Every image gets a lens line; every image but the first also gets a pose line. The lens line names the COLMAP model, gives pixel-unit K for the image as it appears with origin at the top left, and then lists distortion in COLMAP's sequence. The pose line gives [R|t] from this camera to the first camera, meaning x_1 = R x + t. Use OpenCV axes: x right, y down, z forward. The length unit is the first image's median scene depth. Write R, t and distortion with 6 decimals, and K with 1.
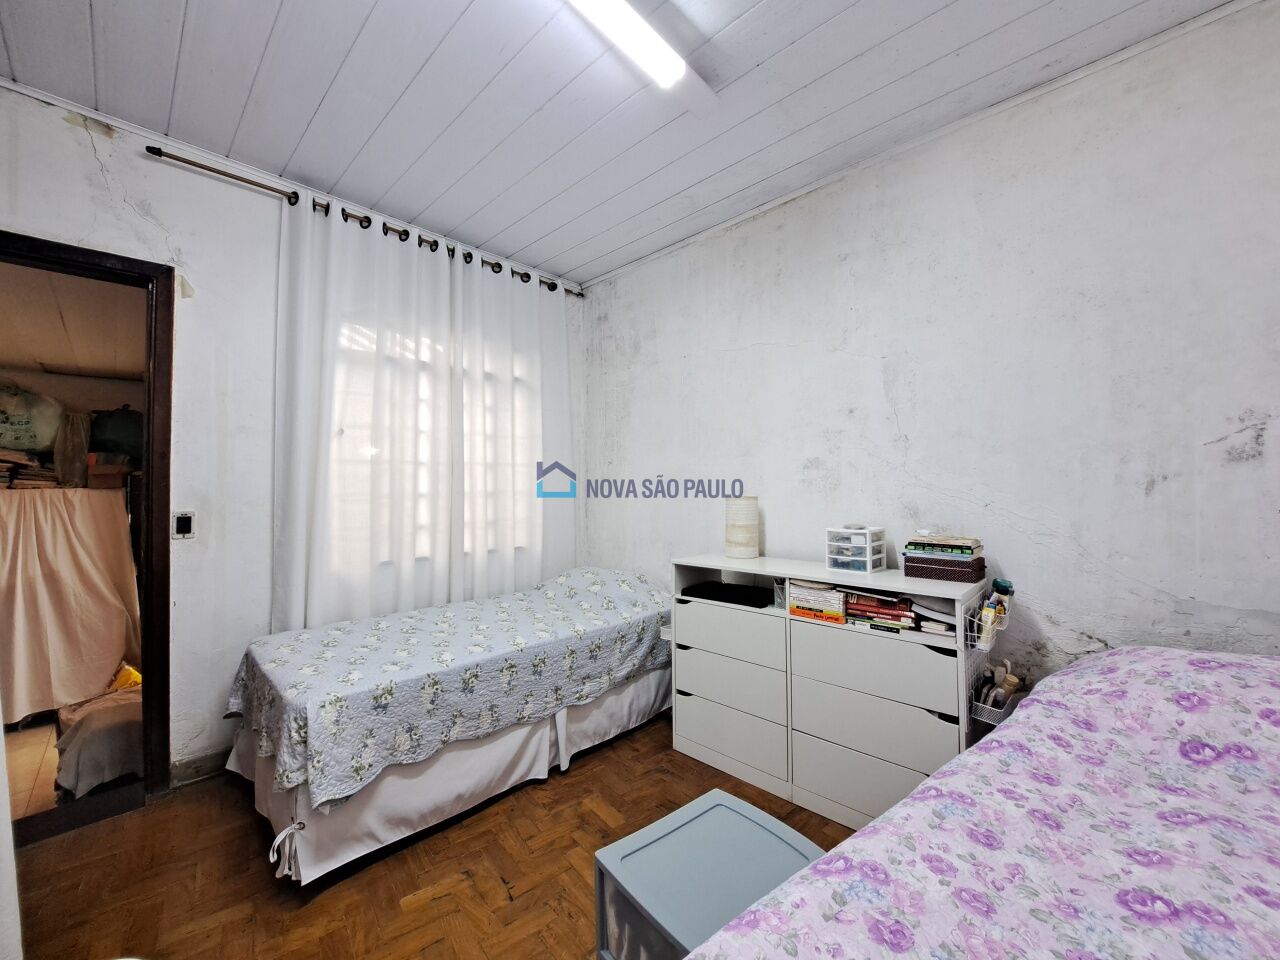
lens RADIAL K [[506.6, 0, 638.8], [0, 506.6, 482.5], [0, 0, 1]] dist [-0.014041, -0.000941]
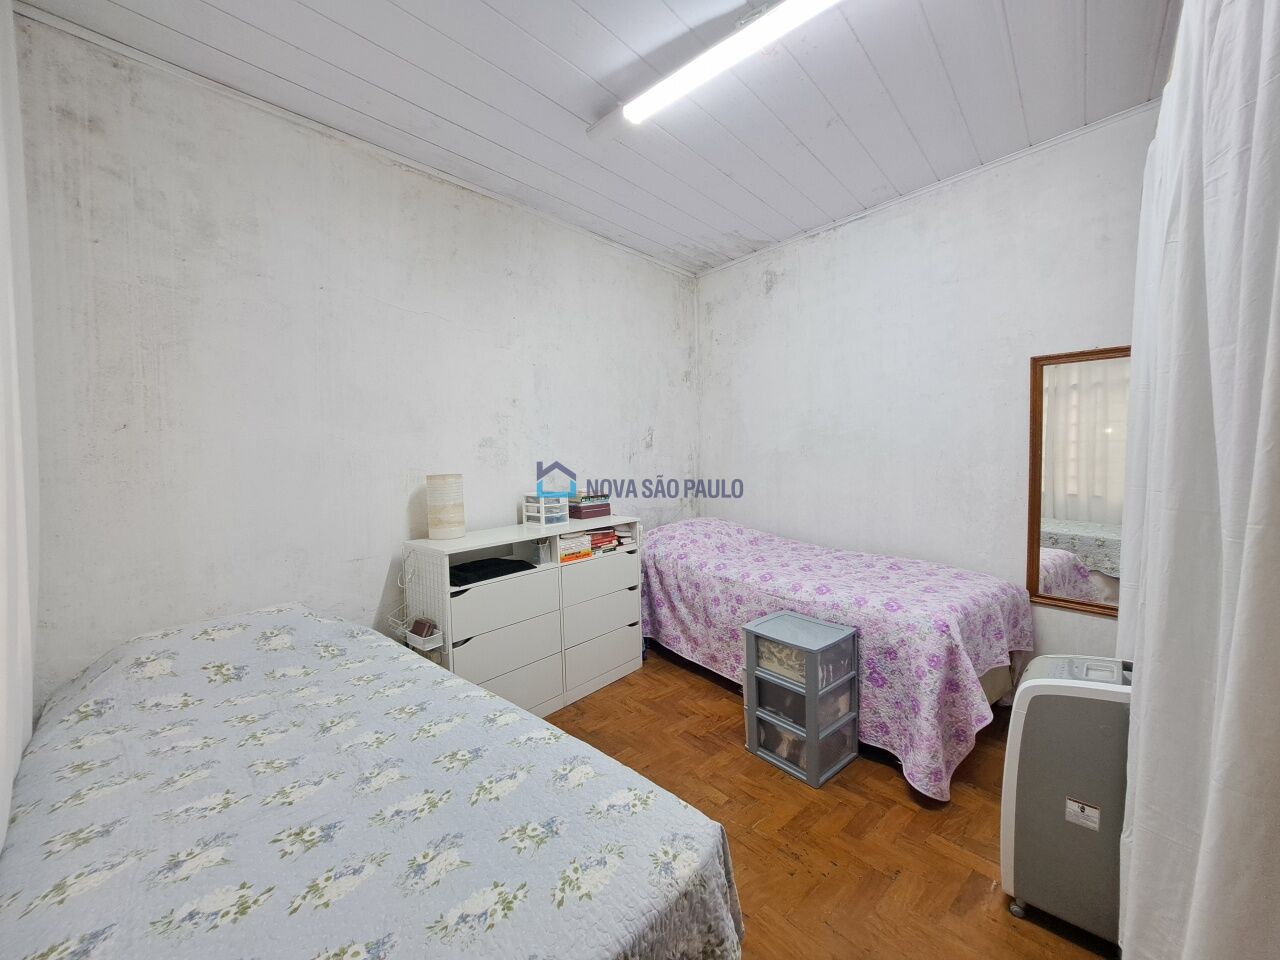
lens RADIAL K [[506.6, 0, 638.9], [0, 506.6, 480.0], [0, 0, 1]] dist [-0.014041, -0.000941]
pose [[-0.035882, -0.053773, 0.997908, -0.961136], [0.008657, 0.998497, 0.054116, -0.014228], [-0.999319, 0.010580, -0.035363, 0.842732]]
